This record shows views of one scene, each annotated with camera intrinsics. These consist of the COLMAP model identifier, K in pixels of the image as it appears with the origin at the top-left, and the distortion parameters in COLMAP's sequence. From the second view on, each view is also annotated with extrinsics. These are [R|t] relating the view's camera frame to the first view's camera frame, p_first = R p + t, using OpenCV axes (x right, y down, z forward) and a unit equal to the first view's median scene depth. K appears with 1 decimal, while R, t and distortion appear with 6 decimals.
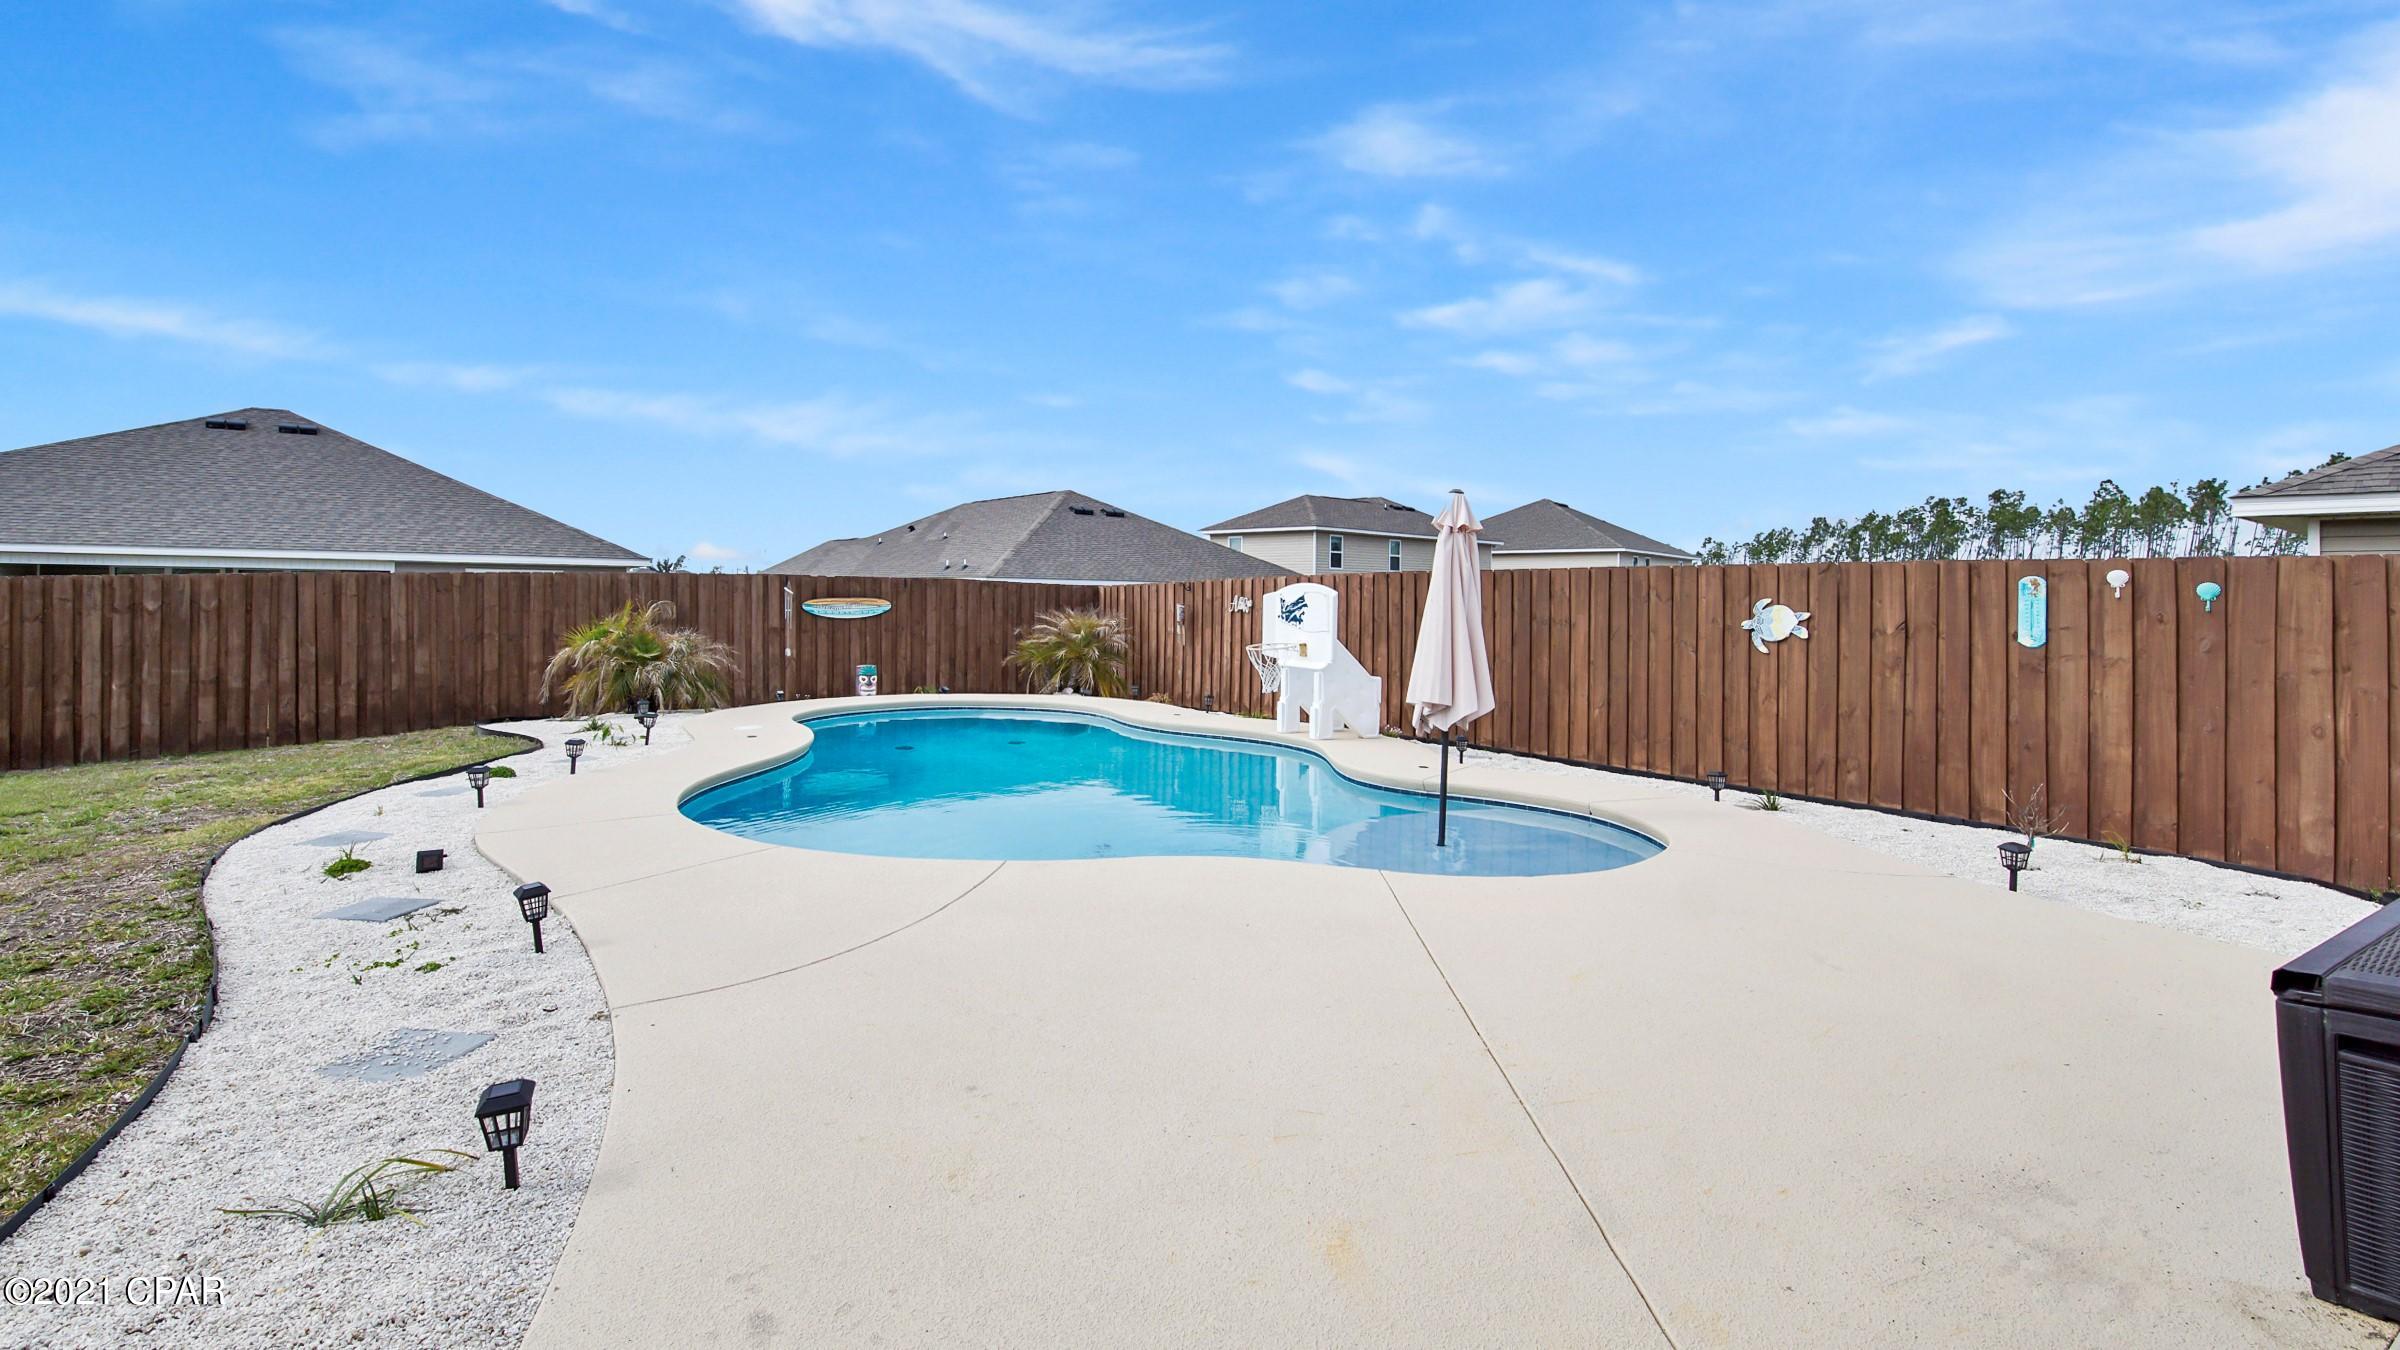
lens RADIAL K [[1073.7, 0, 1194.0], [0, 1073.7, 657.2], [0, 0, 1]] dist [0.039747, -0.021707]
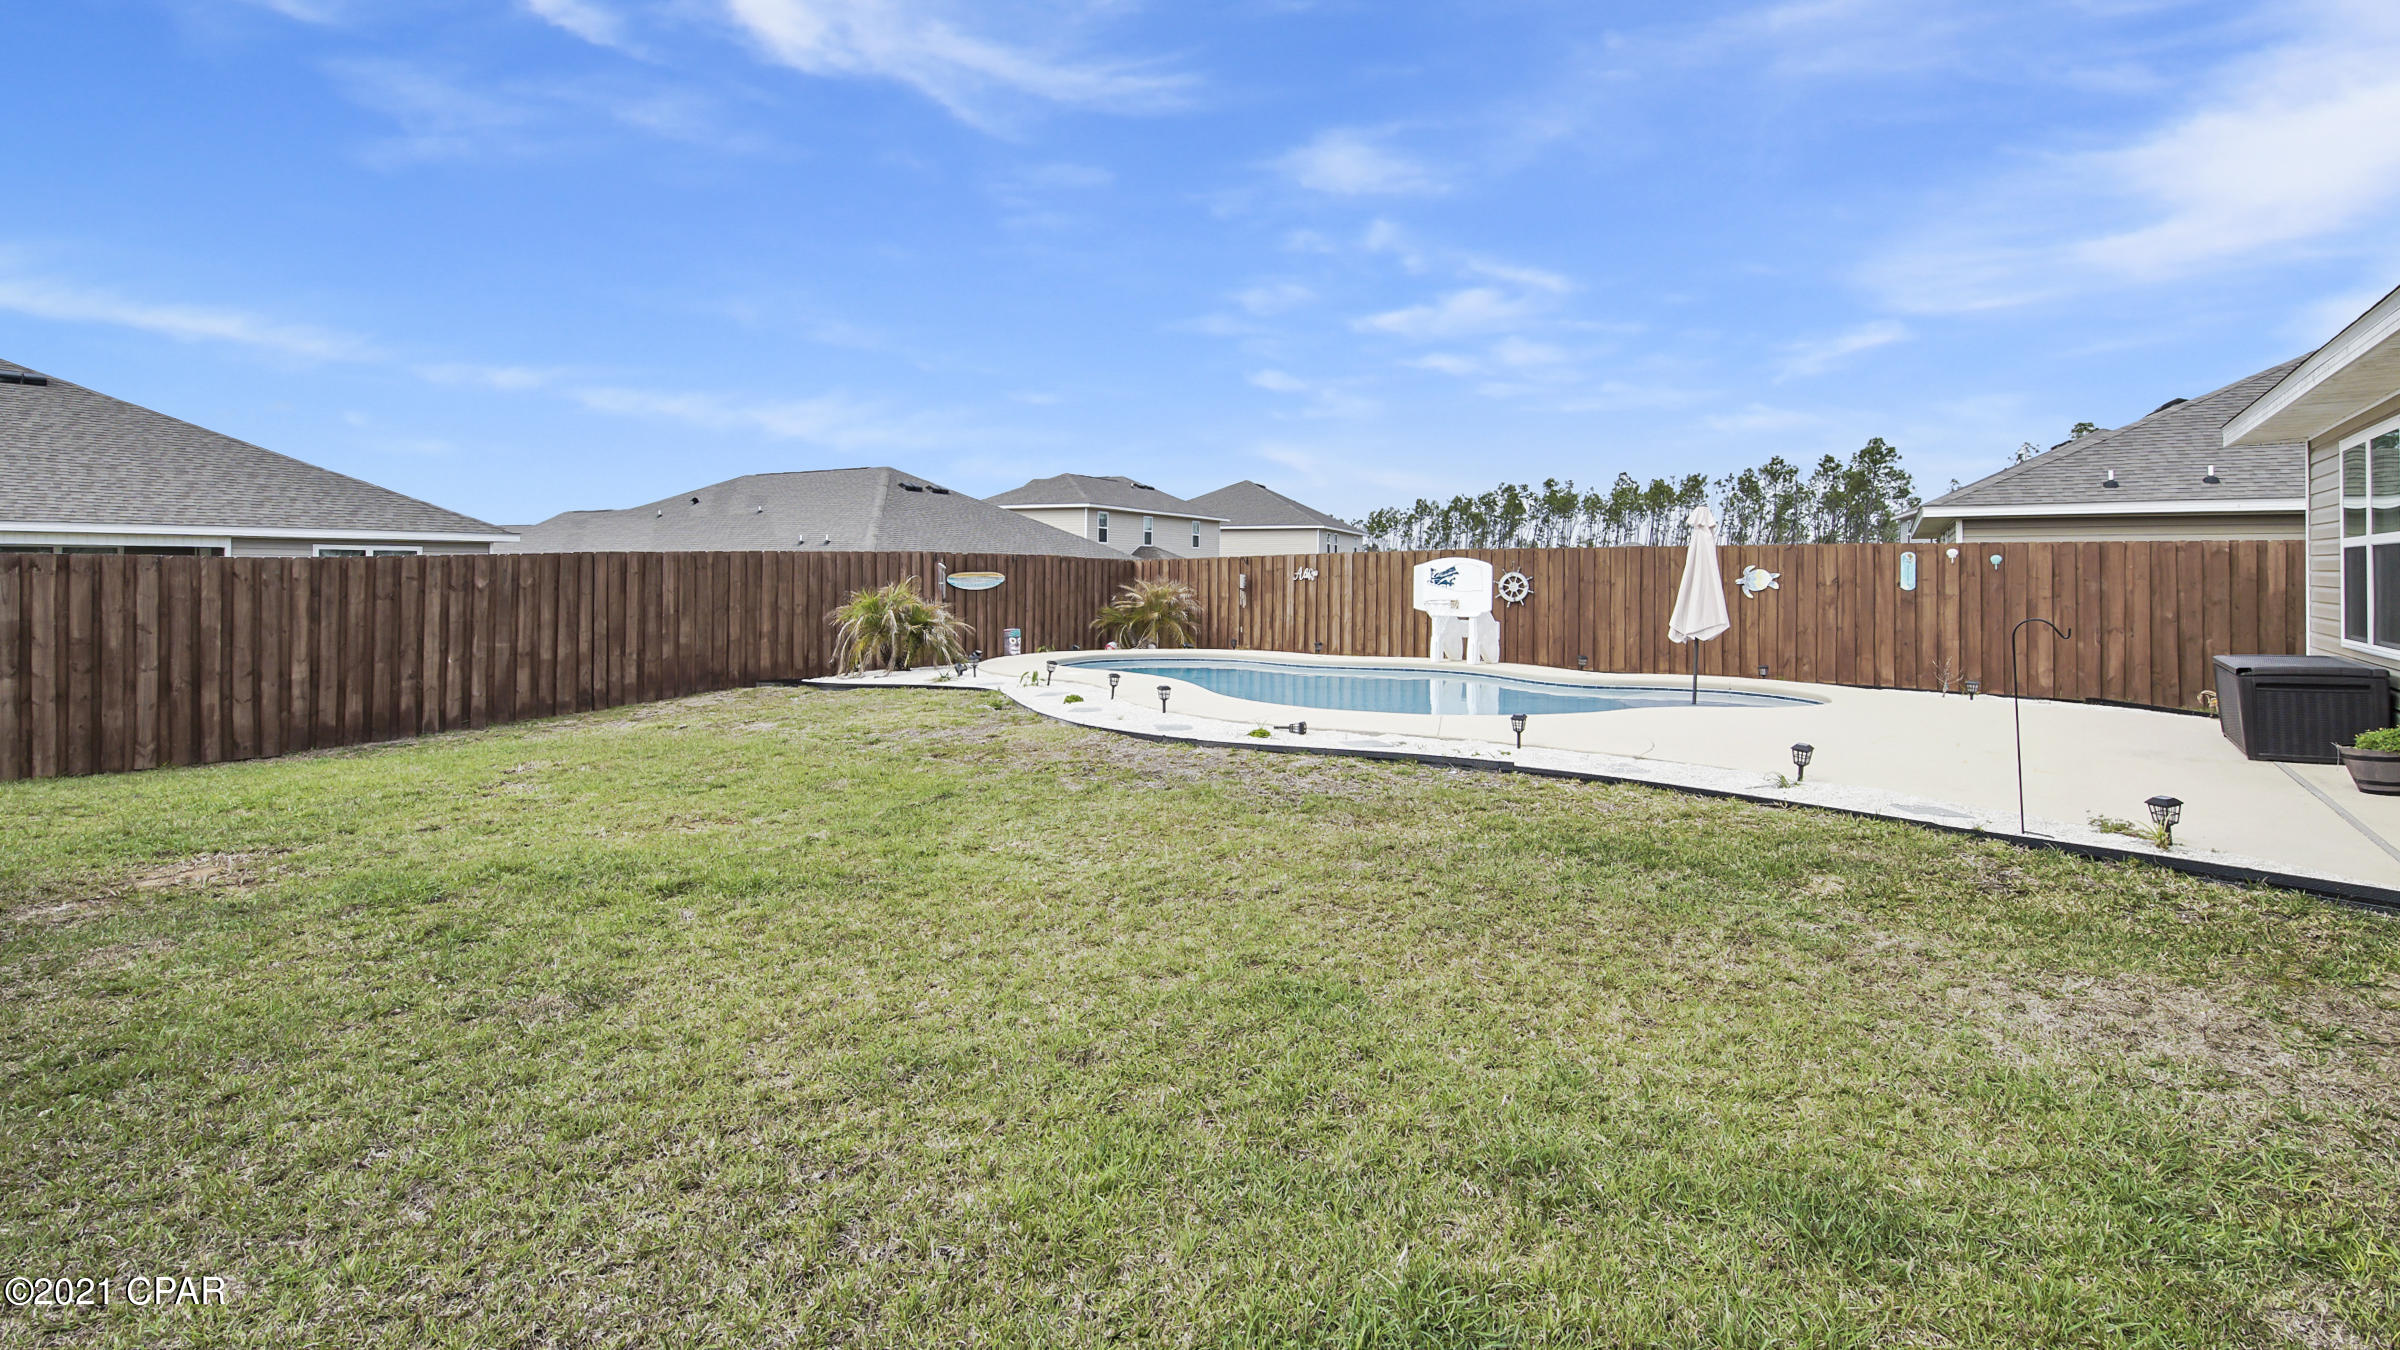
lens RADIAL K [[1073.7, 0, 1194.0], [0, 1073.7, 657.2], [0, 0, 1]] dist [0.039747, -0.021707]
pose [[0.943020, -0.034858, 0.330904, -0.625152], [0.026582, 0.999211, 0.029504, 0.011098], [-0.331672, -0.019026, 0.943203, -0.219222]]
